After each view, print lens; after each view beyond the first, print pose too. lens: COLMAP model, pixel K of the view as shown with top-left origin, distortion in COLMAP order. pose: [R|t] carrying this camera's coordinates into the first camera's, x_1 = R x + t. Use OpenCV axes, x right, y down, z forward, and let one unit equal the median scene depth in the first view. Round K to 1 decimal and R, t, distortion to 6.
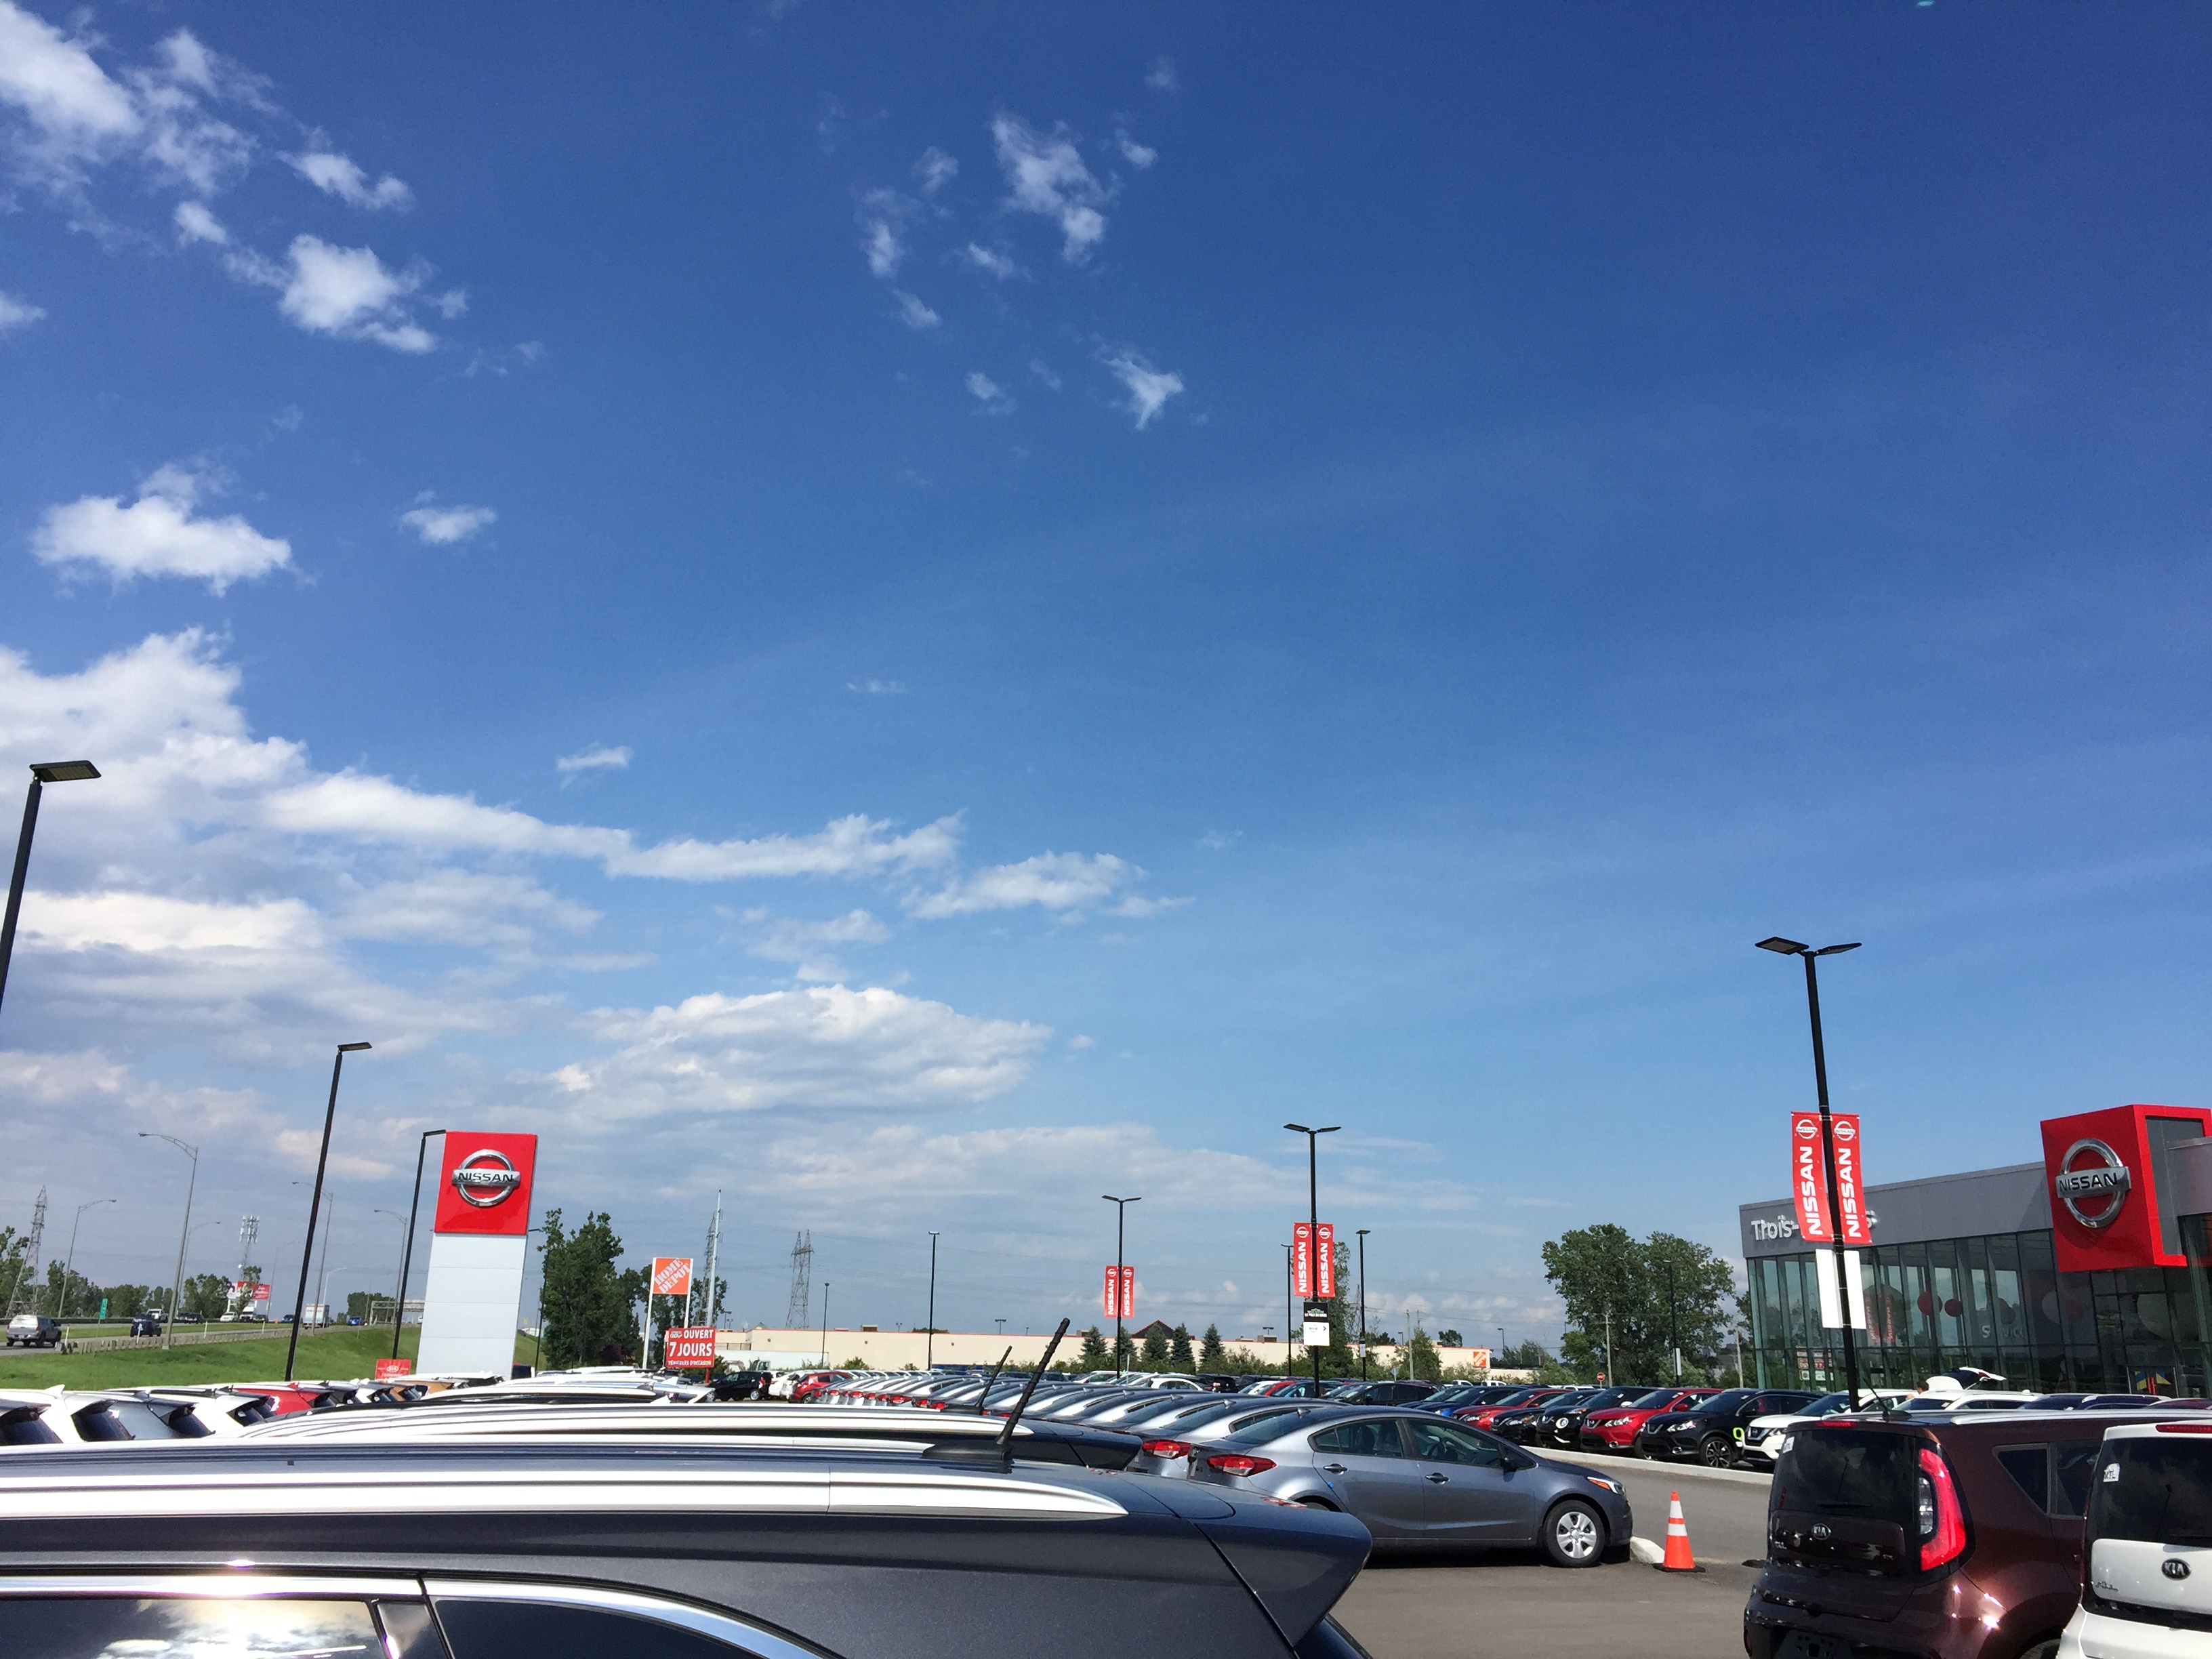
lens RADIAL K [[1884.3, 0, 1097.2], [0, 1884.3, 809.0], [0, 0, 1]] dist [0.073991, -0.084895]
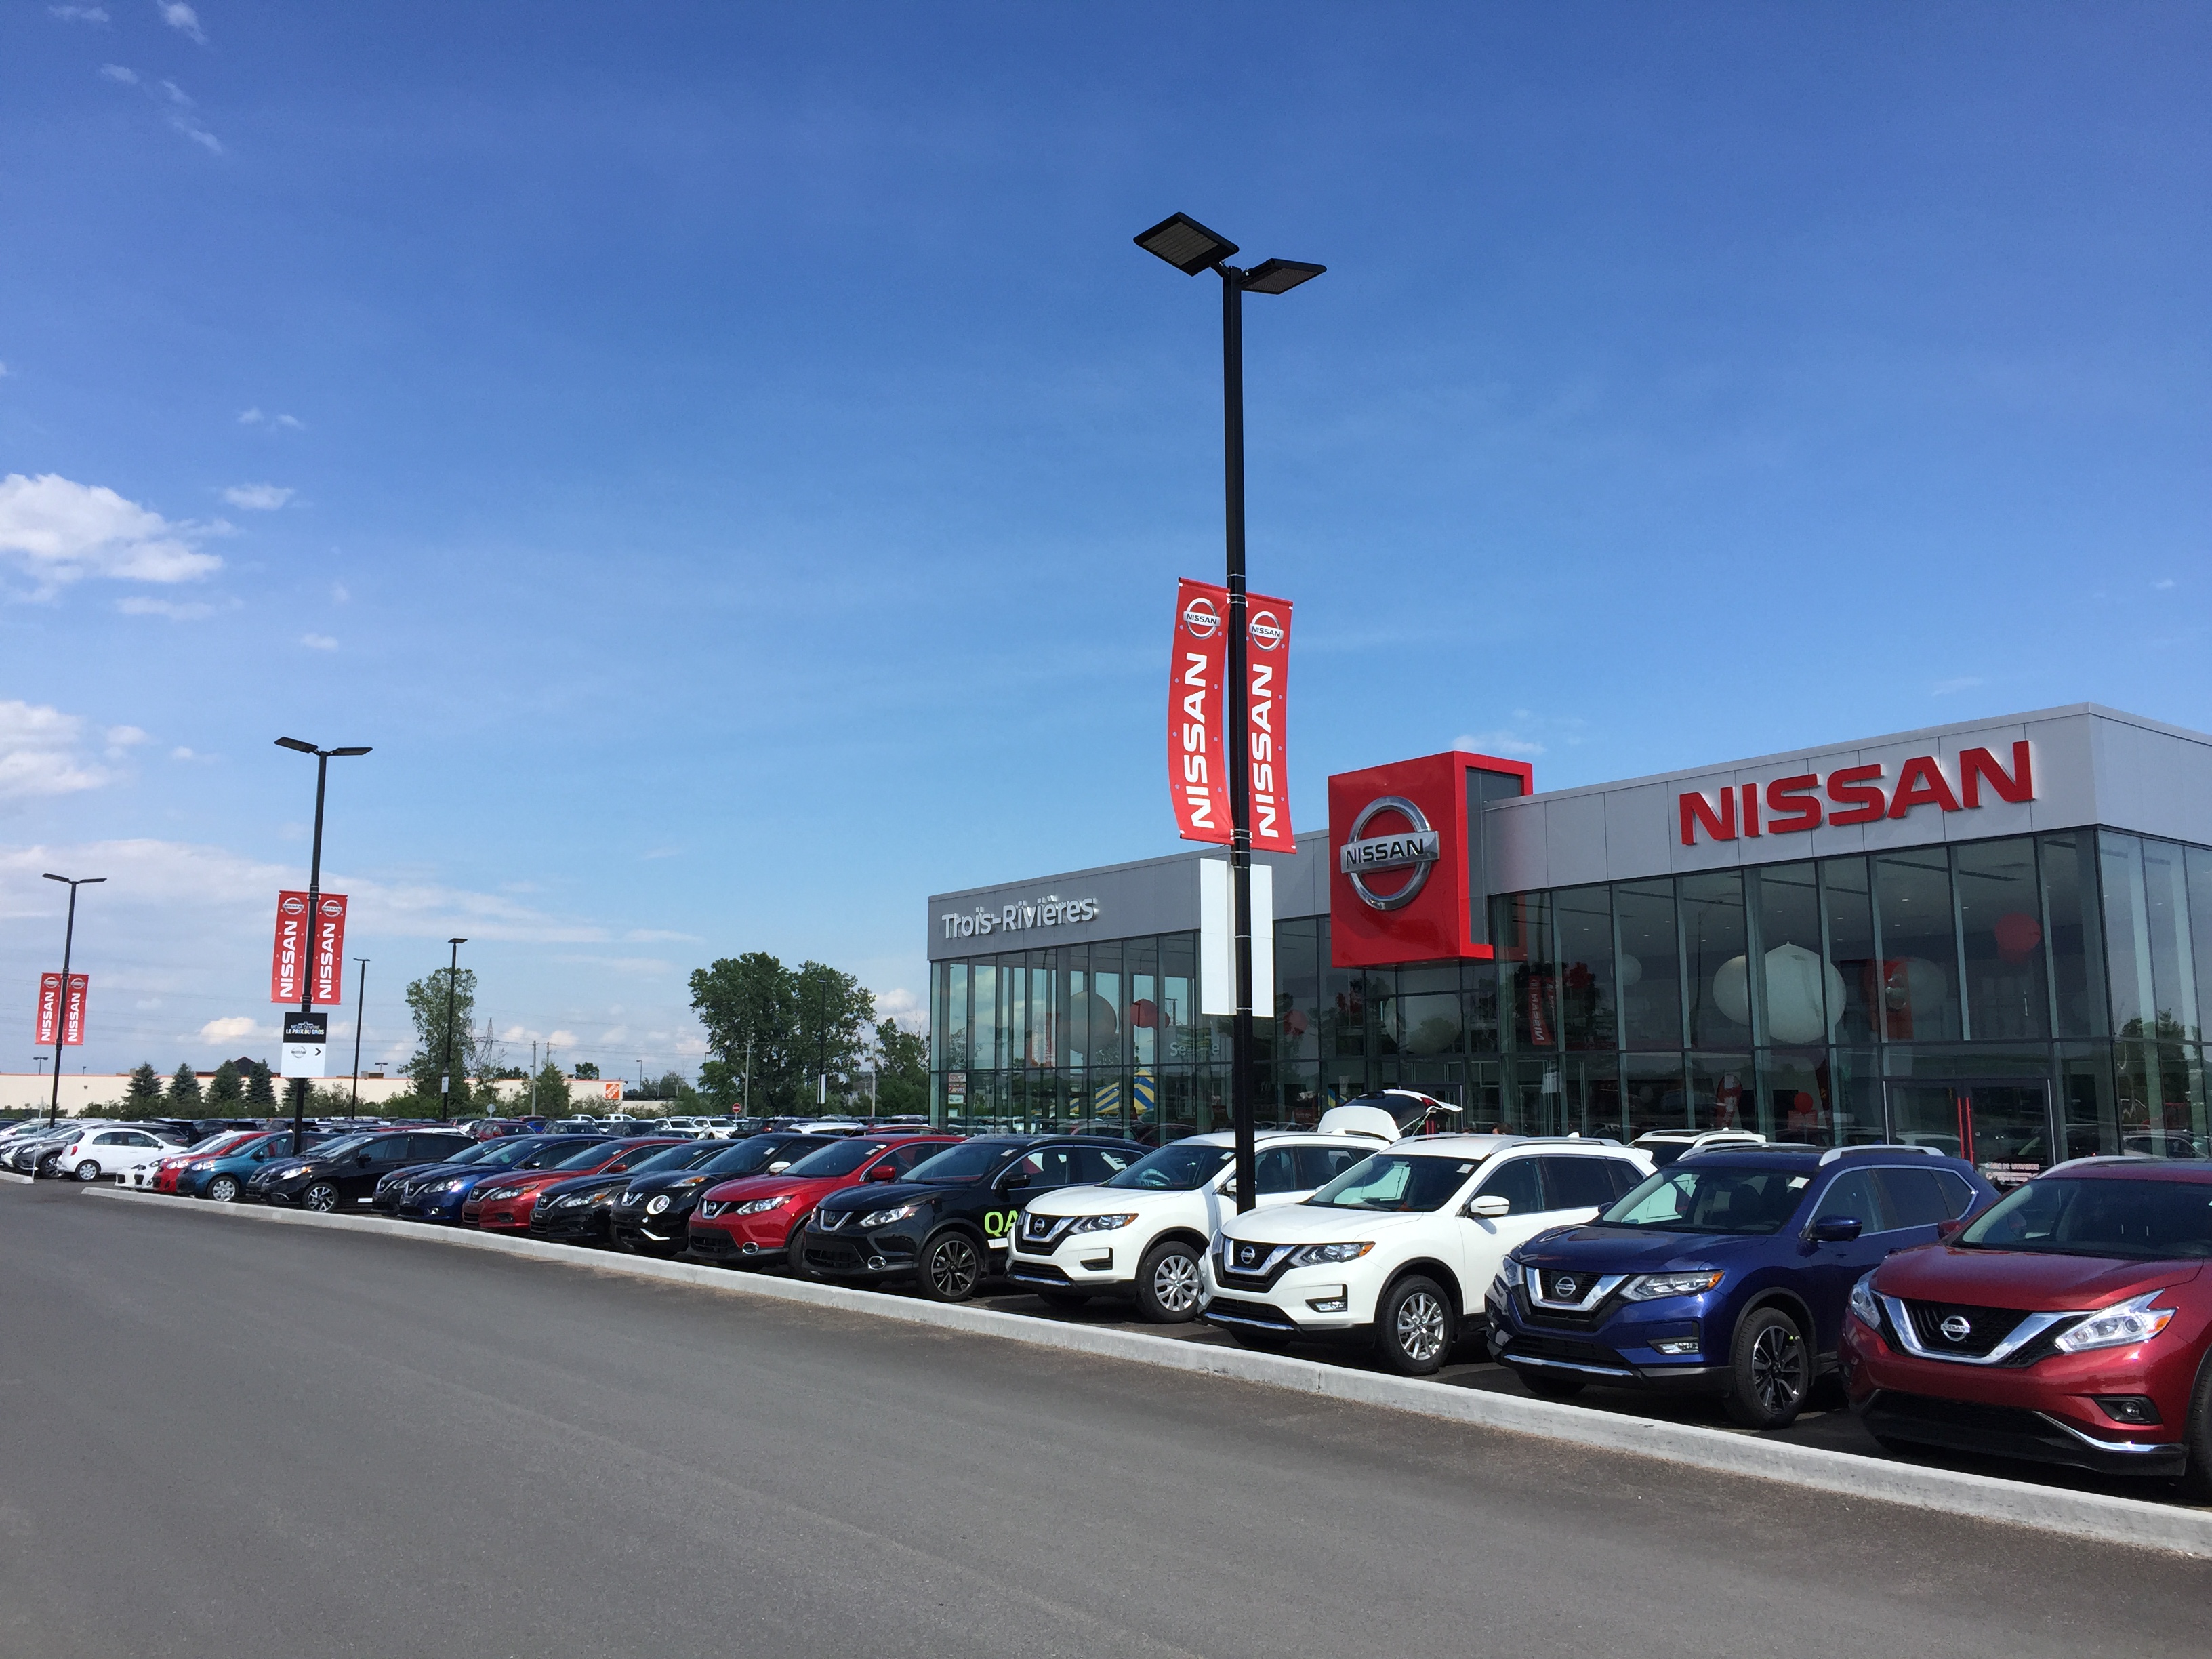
lens RADIAL K [[1884.3, 0, 1098.5], [0, 1884.3, 822.4], [0, 0, 1]] dist [0.073991, -0.084895]
pose [[0.906526, 0.046608, 0.419570, 0.093860], [-0.105256, 0.987452, 0.117726, 0.103395], [-0.408818, -0.150883, 0.900057, 0.356793]]
